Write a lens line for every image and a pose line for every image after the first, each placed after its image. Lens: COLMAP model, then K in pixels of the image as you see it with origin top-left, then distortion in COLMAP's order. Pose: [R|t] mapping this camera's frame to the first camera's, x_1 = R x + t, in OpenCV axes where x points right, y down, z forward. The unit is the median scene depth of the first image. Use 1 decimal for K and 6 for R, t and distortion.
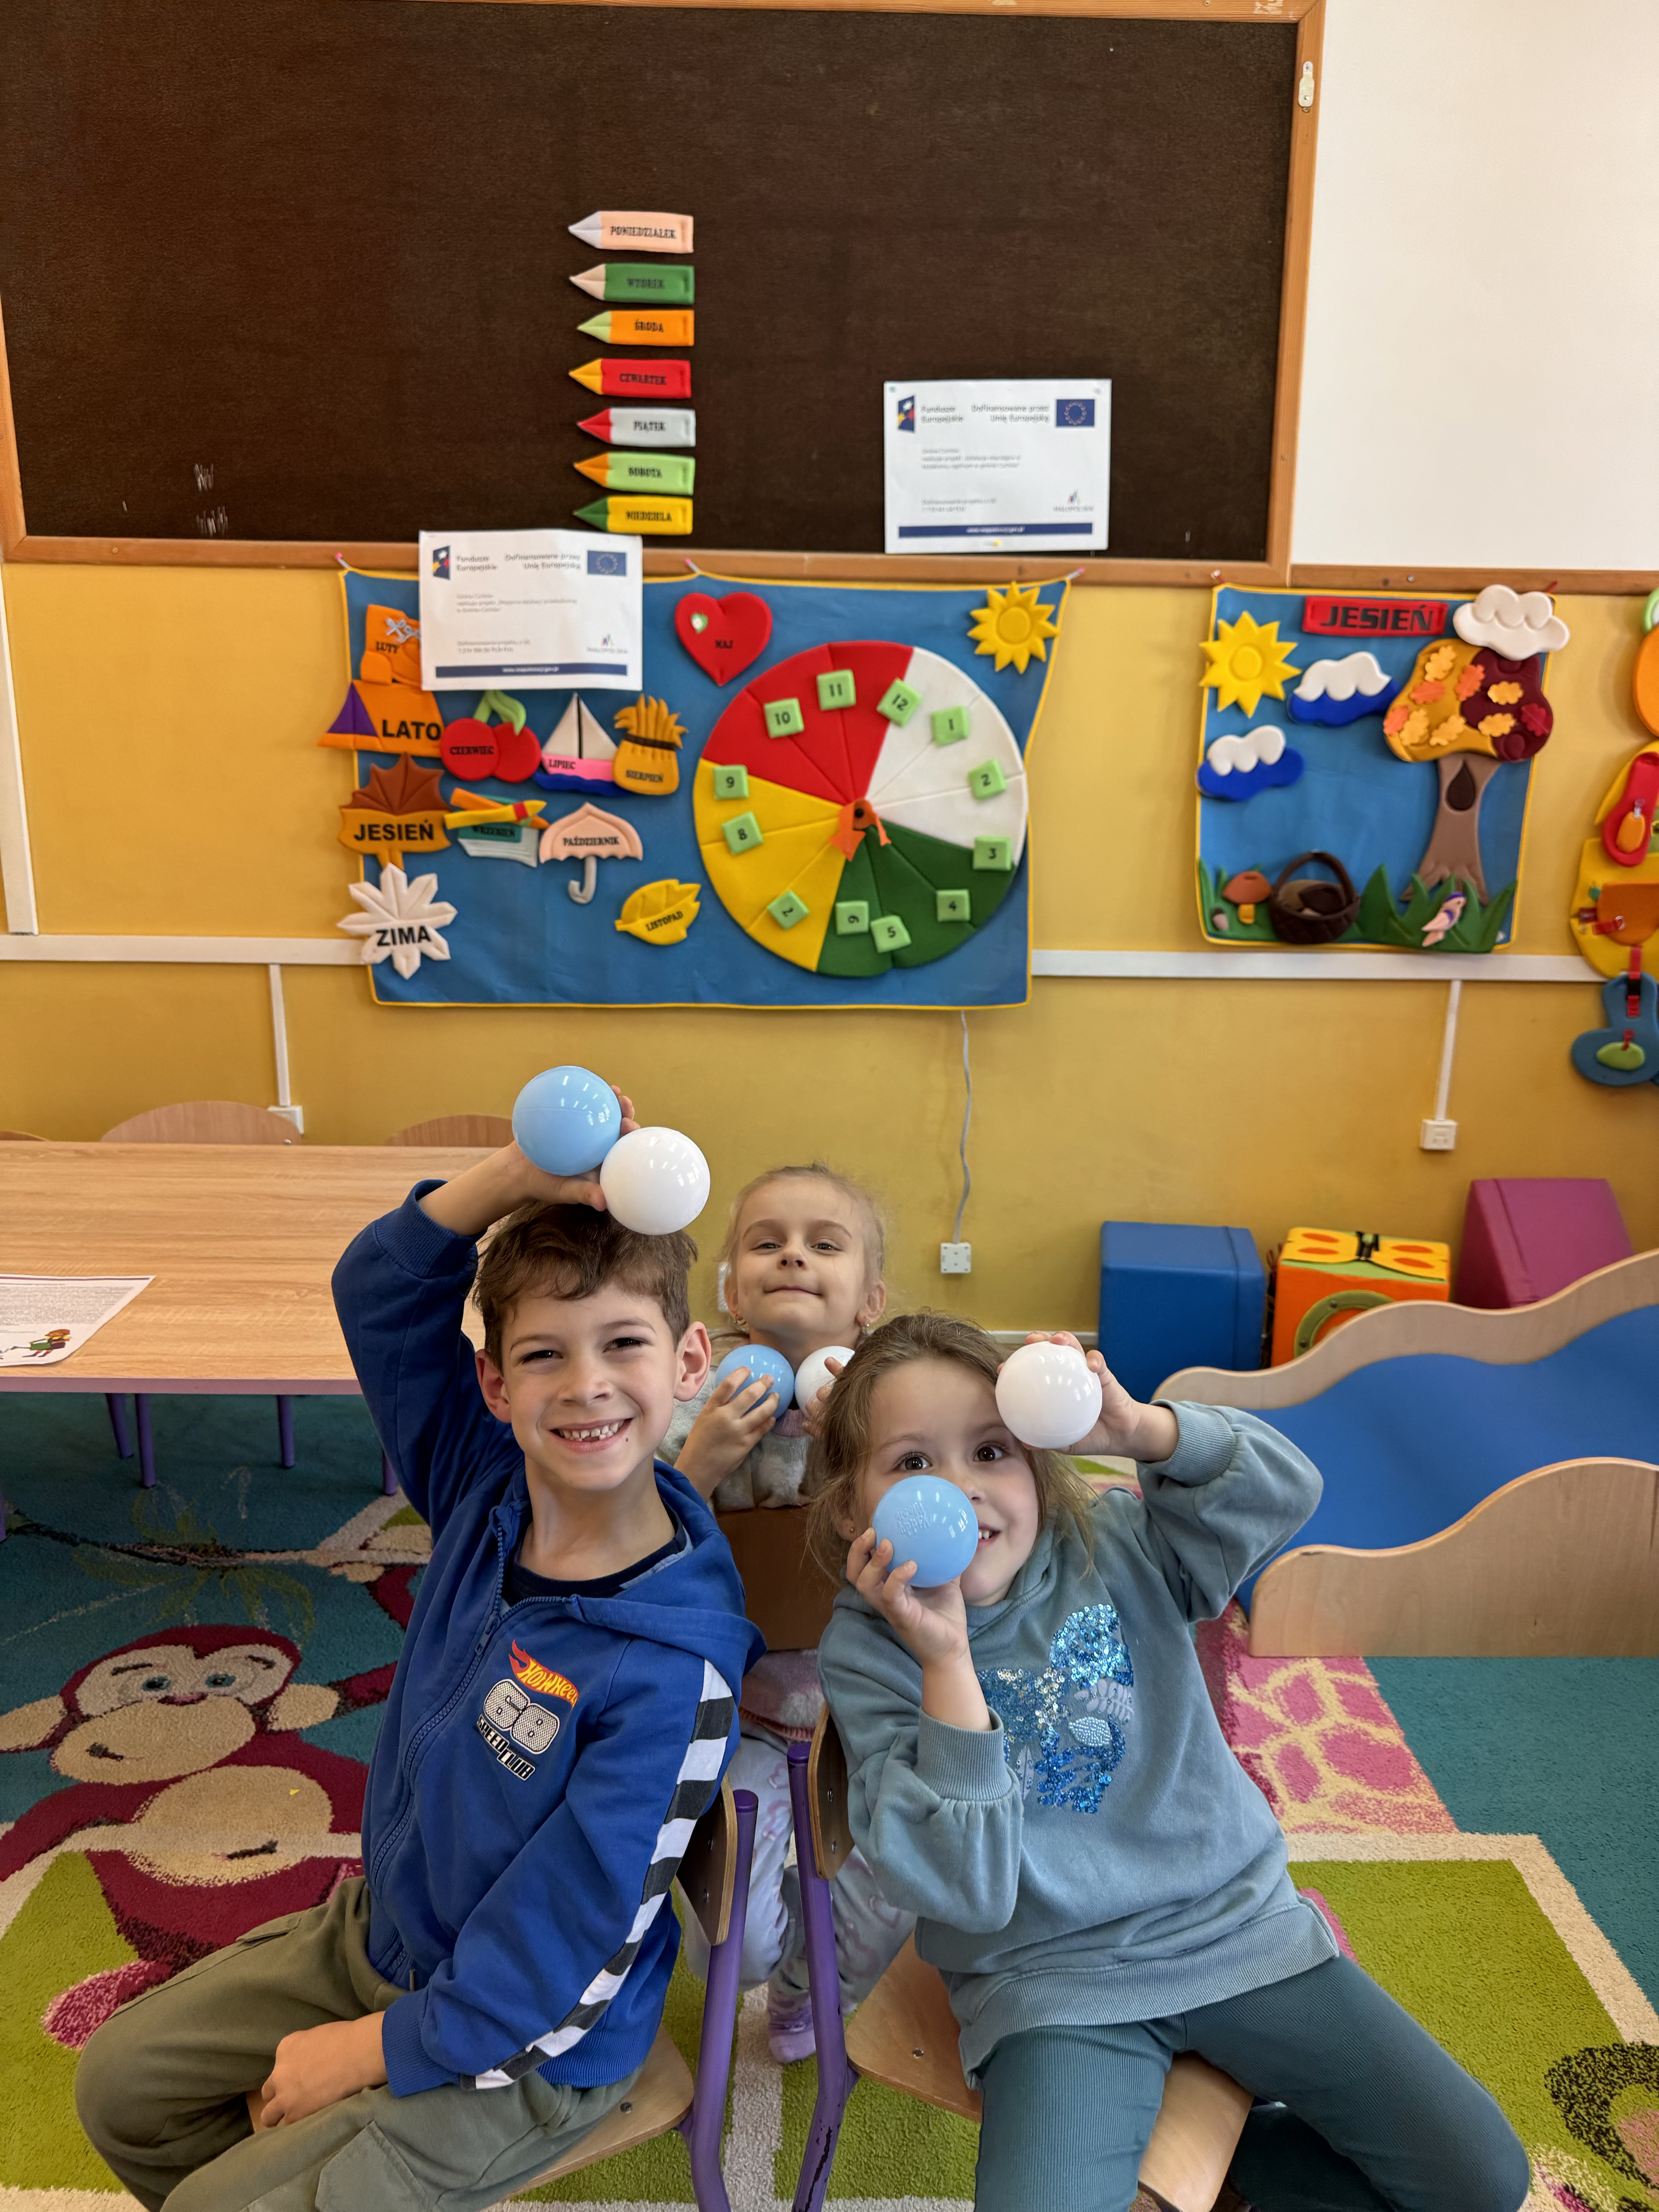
lens RADIAL K [[1544.5, 0, 847.3], [0, 1544.5, 1144.8], [0, 0, 1]] dist [0.029186, -0.034107]
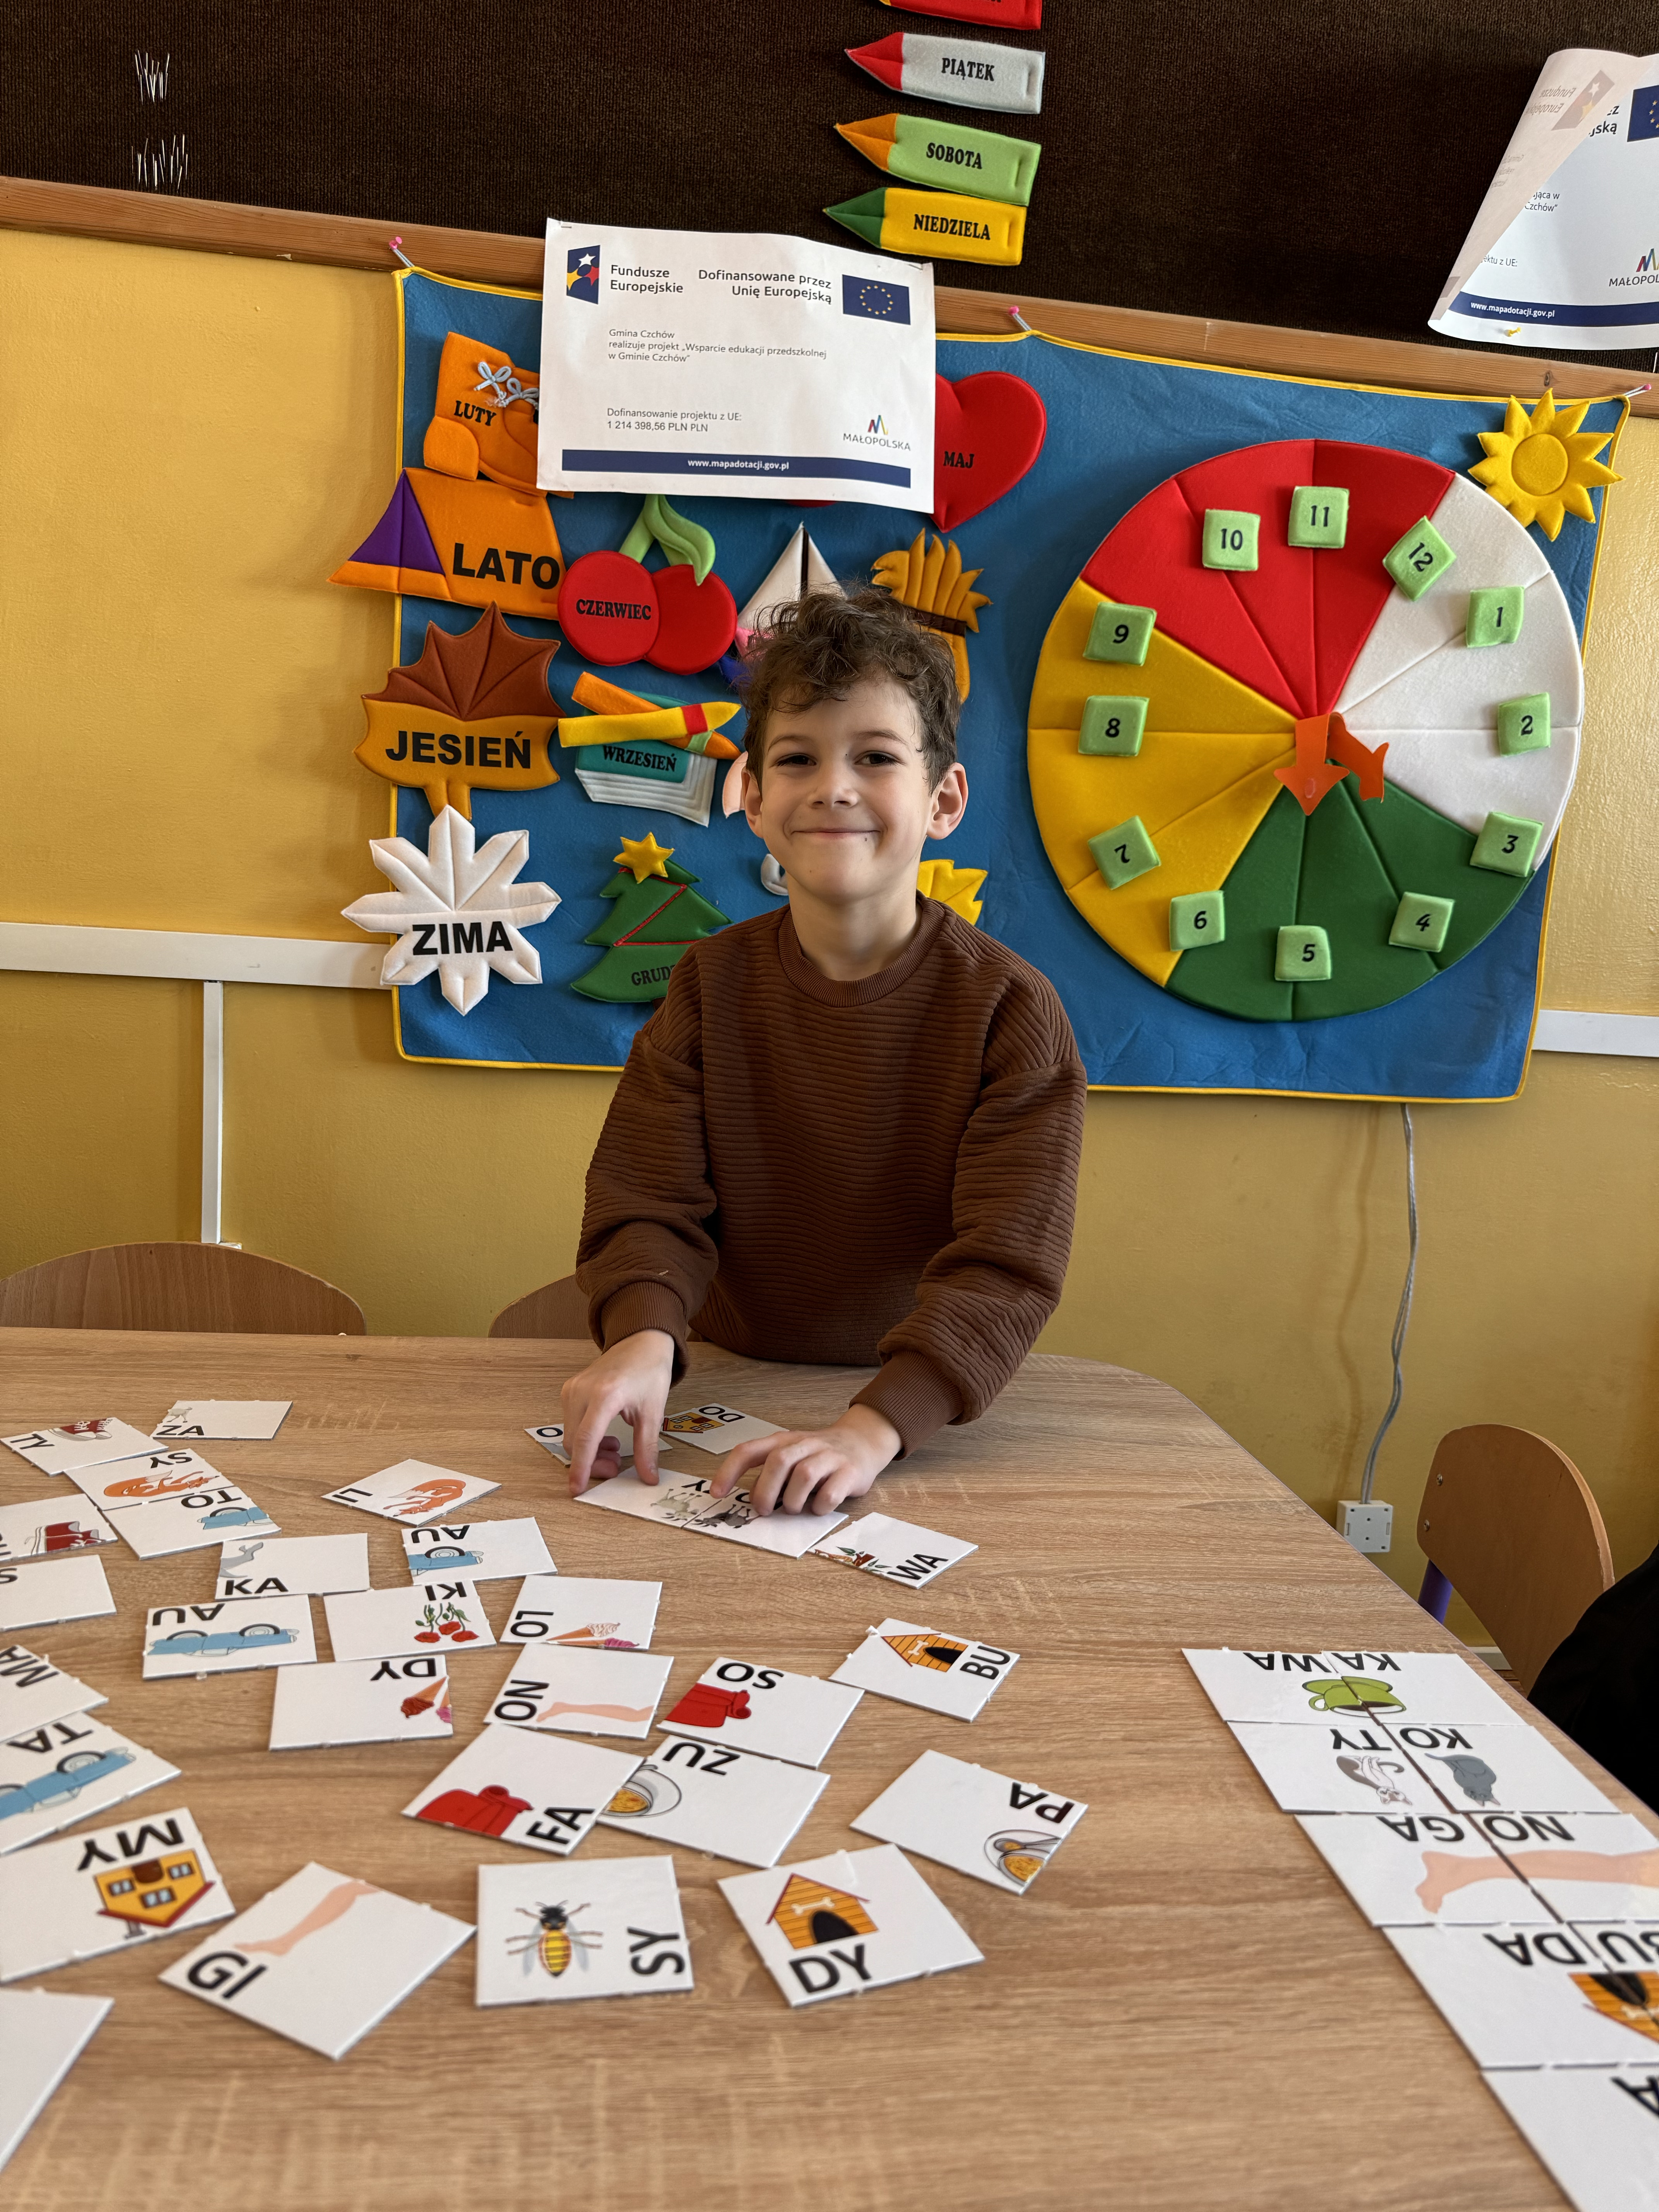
lens RADIAL K [[1544.5, 0, 826.0], [0, 1544.5, 1134.8], [0, 0, 1]] dist [0.029186, -0.034107]
pose [[0.993577, 0.030636, 0.108936, -0.221755], [-0.020541, 0.995490, -0.092611, -0.016370], [-0.111282, 0.089779, 0.989725, 0.456524]]
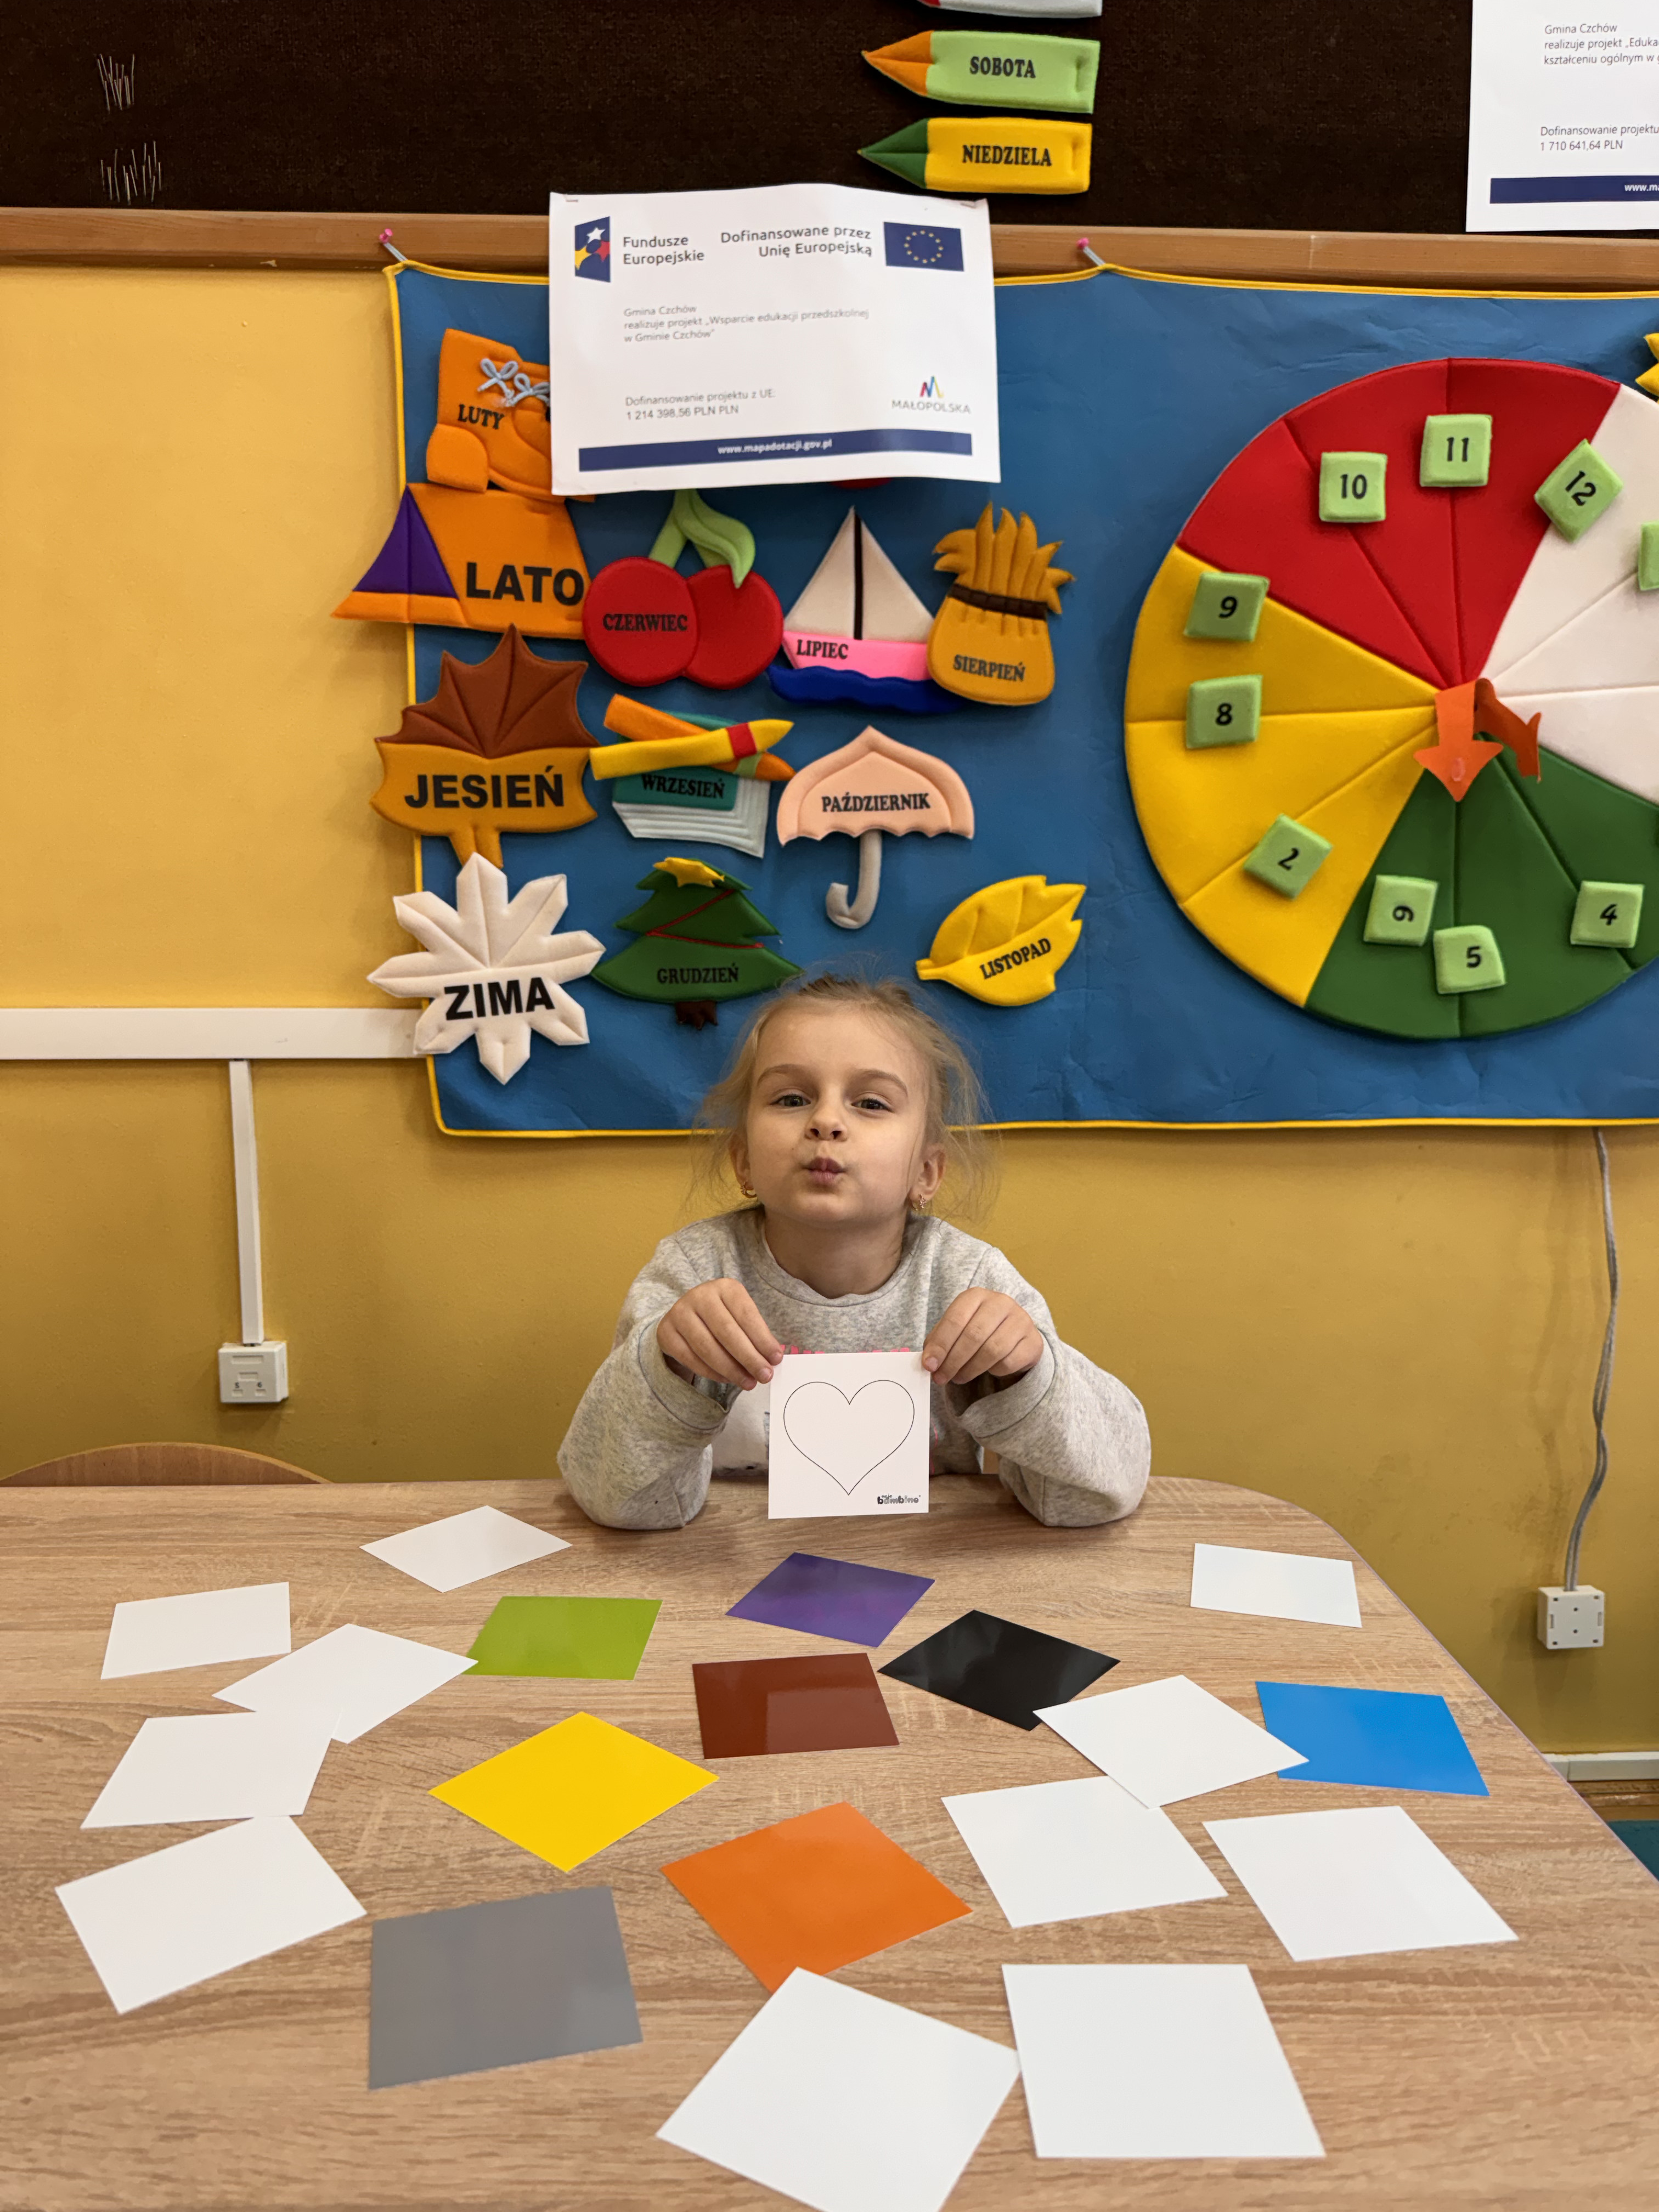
lens RADIAL K [[1544.5, 0, 822.9], [0, 1544.5, 1141.8], [0, 0, 1]] dist [0.029186, -0.034107]
pose [[0.999810, -0.015719, 0.011515, -0.193879], [0.016782, 0.994952, -0.098936, -0.038414], [-0.009902, 0.099110, 0.995027, 0.520942]]
